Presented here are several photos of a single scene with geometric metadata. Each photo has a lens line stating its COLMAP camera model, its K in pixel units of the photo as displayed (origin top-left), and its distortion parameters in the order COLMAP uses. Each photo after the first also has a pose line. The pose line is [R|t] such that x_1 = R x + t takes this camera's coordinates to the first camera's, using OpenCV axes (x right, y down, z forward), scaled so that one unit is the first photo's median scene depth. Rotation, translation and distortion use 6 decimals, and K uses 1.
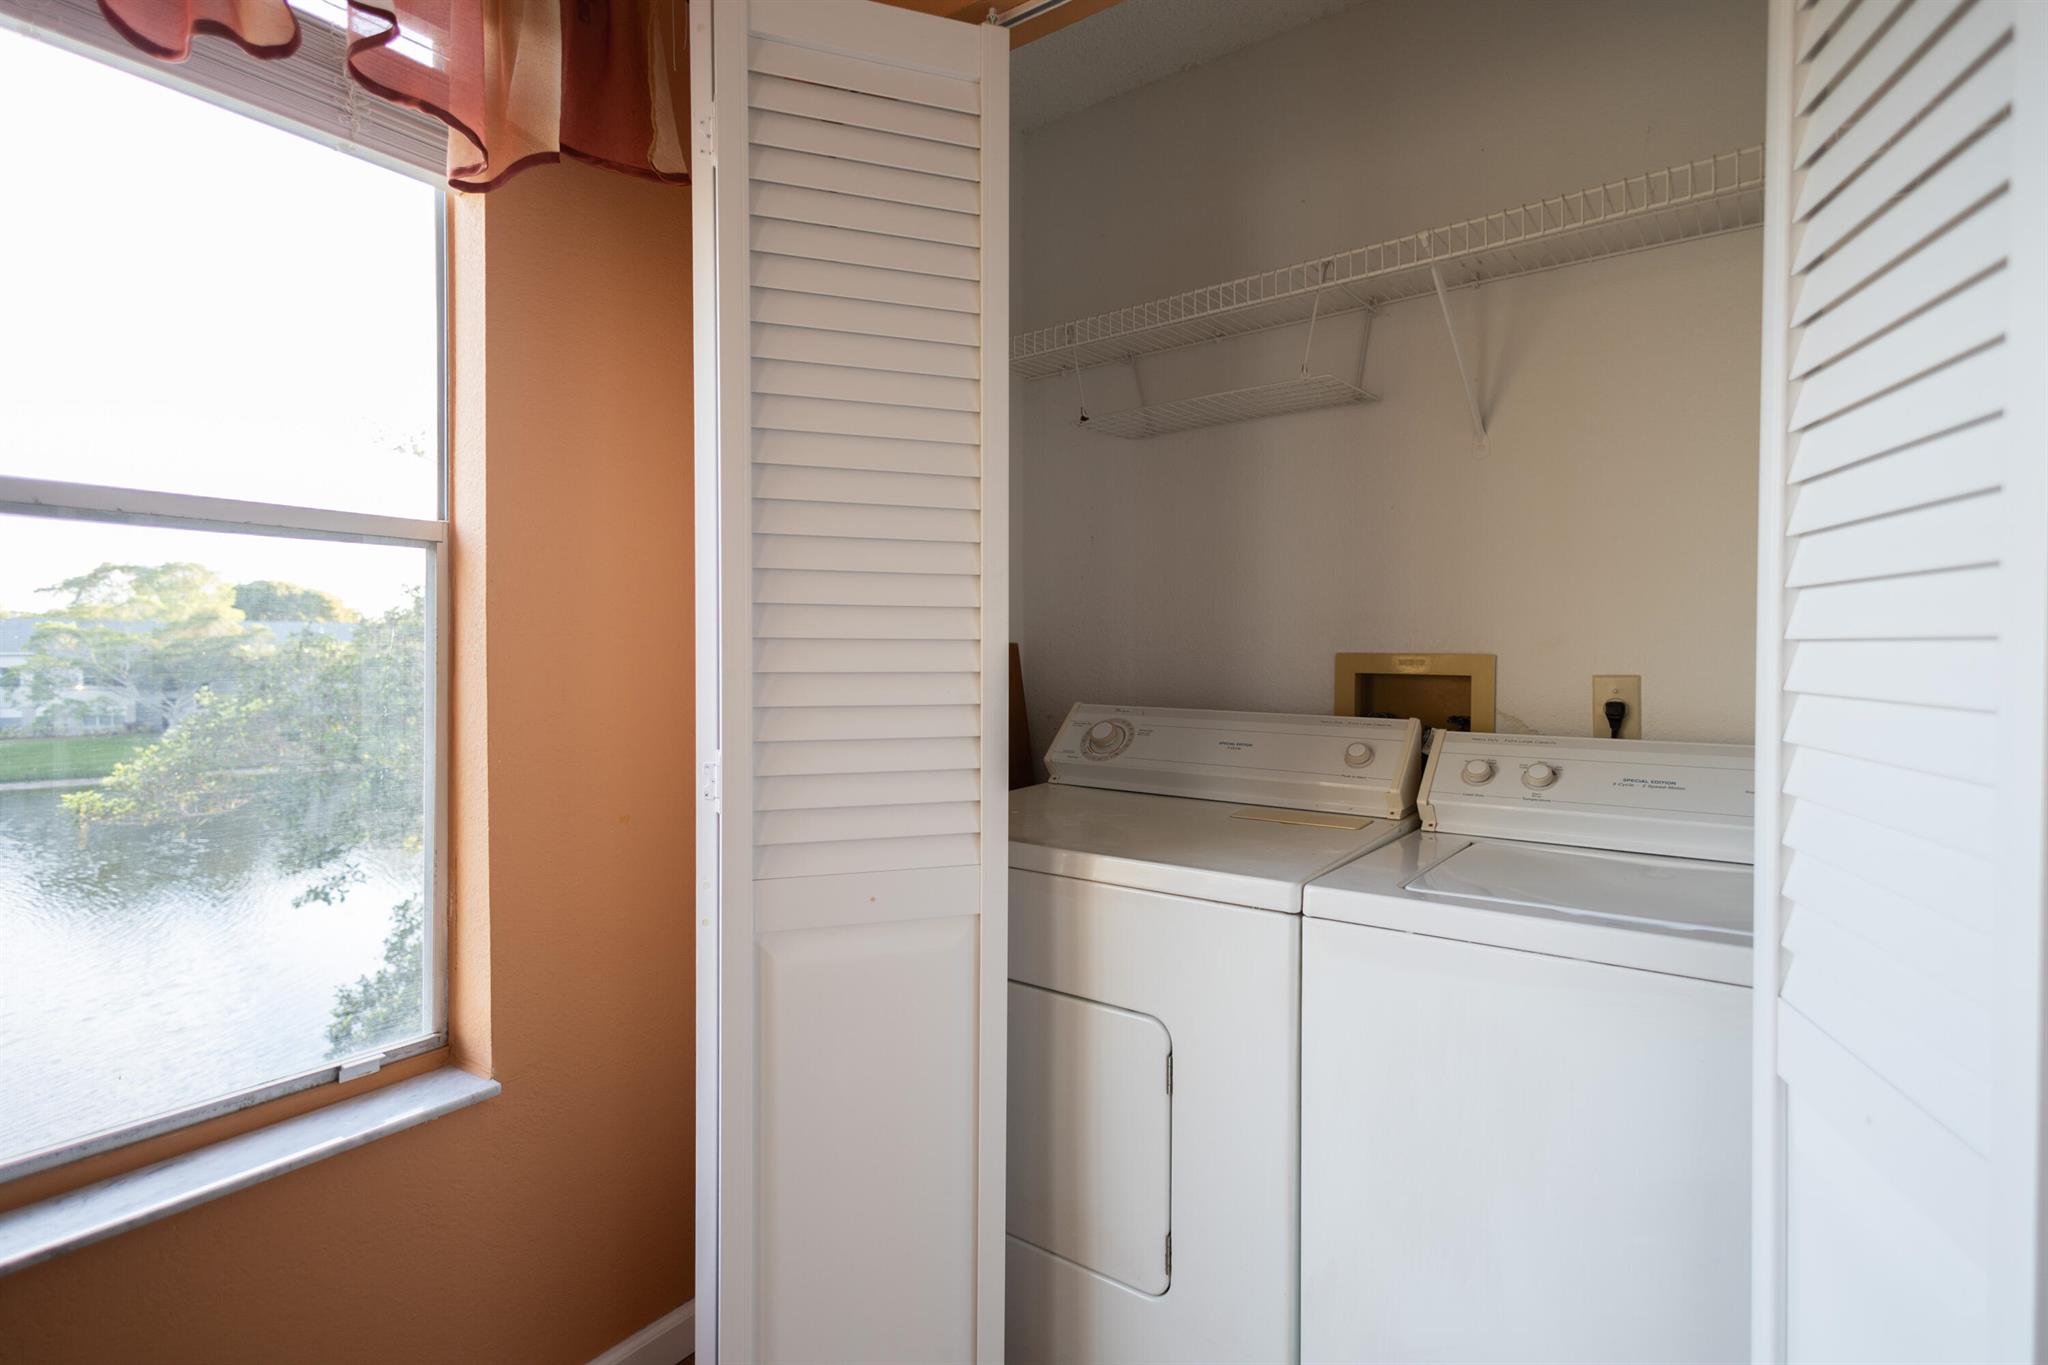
lens RADIAL K [[972.5, 0, 982.3], [0, 972.5, 678.6], [0, 0, 1]] dist [-0.000140, -0.000206]
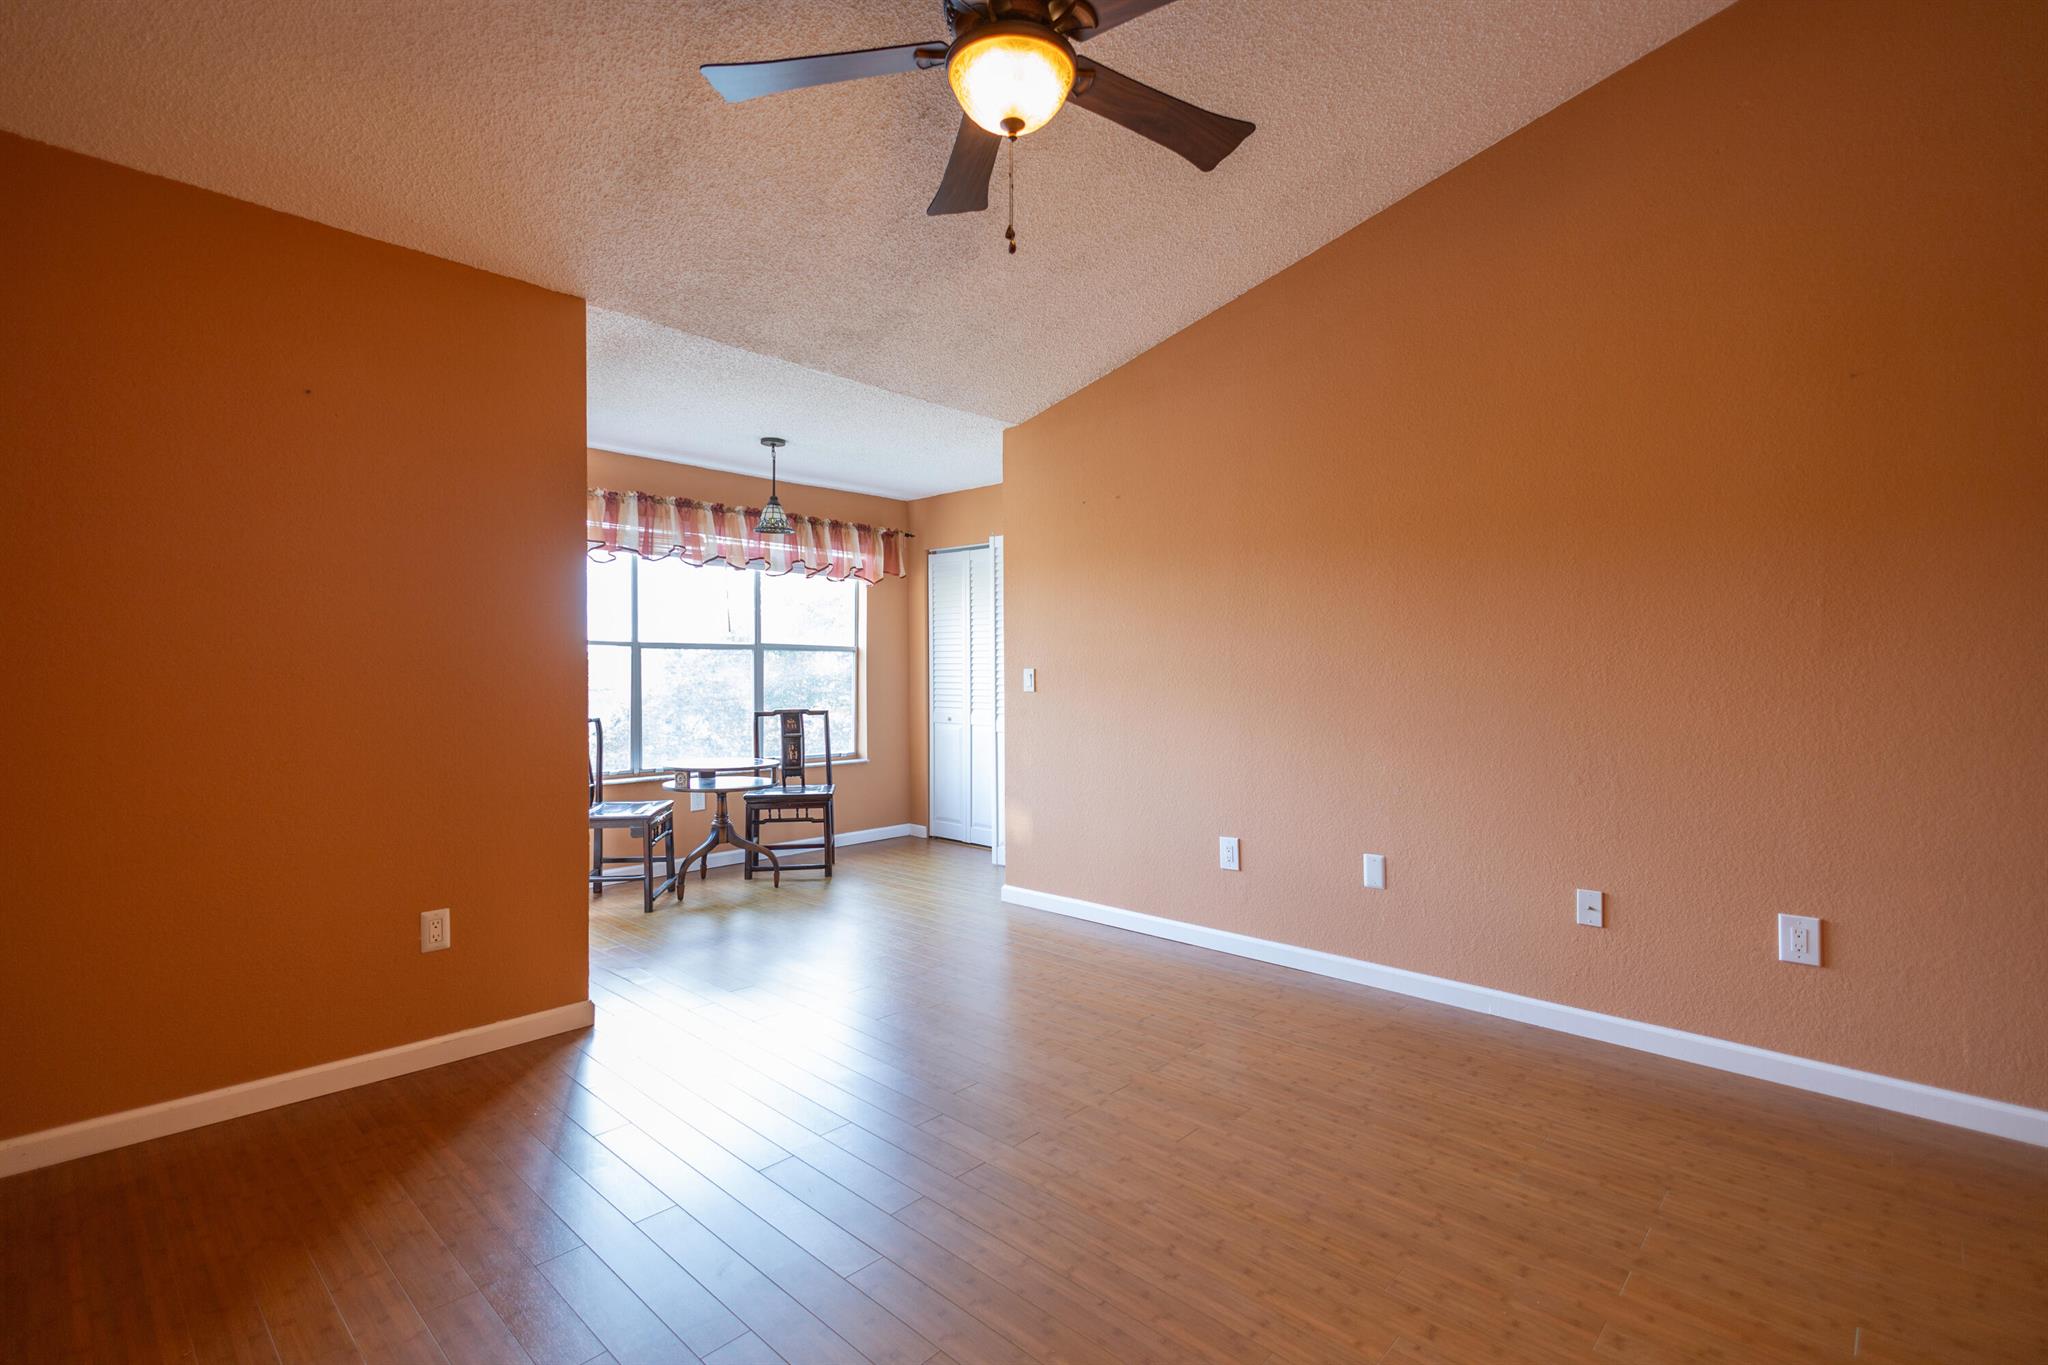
lens RADIAL K [[938.7, 0, 1022.1], [0, 938.7, 686.7], [0, 0, 1]] dist [0.020015, -0.005996]
pose [[0.993226, -0.004671, -0.116104, 0.112276], [0.002356, 0.999796, -0.020069, 0.020744], [0.116174, 0.019659, 0.993034, -0.496765]]
